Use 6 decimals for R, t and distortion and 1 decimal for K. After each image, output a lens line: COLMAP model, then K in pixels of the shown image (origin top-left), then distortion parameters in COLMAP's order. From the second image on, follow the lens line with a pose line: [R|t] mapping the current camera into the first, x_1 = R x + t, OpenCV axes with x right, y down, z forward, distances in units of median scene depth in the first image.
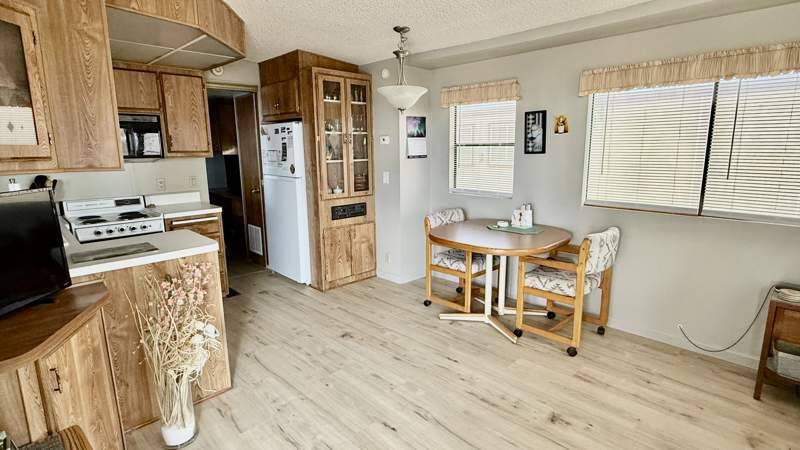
lens RADIAL K [[412.2, 0, 401.7], [0, 412.2, 224.9], [0, 0, 1]] dist [-0.001037, -0.000106]
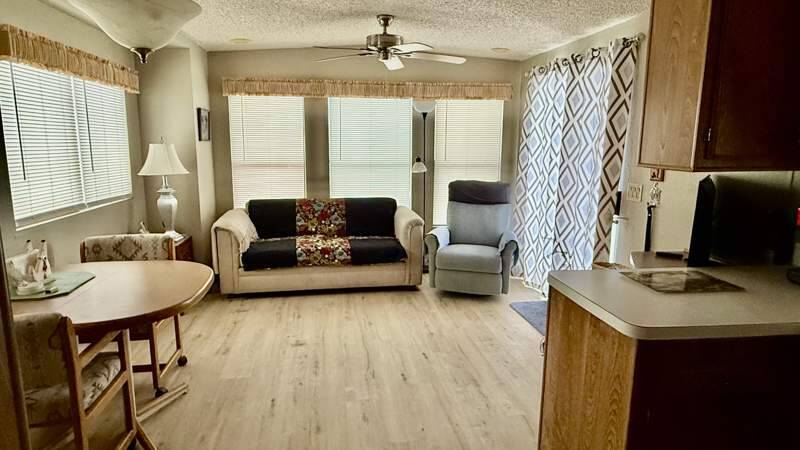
lens RADIAL K [[480.3, 0, 403.5], [0, 480.3, 224.4], [0, 0, 1]] dist [-0.000147, -0.000022]
pose [[-0.814123, -0.095243, 0.572828, -0.726606], [0.109731, 0.943453, 0.312820, -0.332439], [-0.570230, 0.317531, -0.757636, 1.780175]]
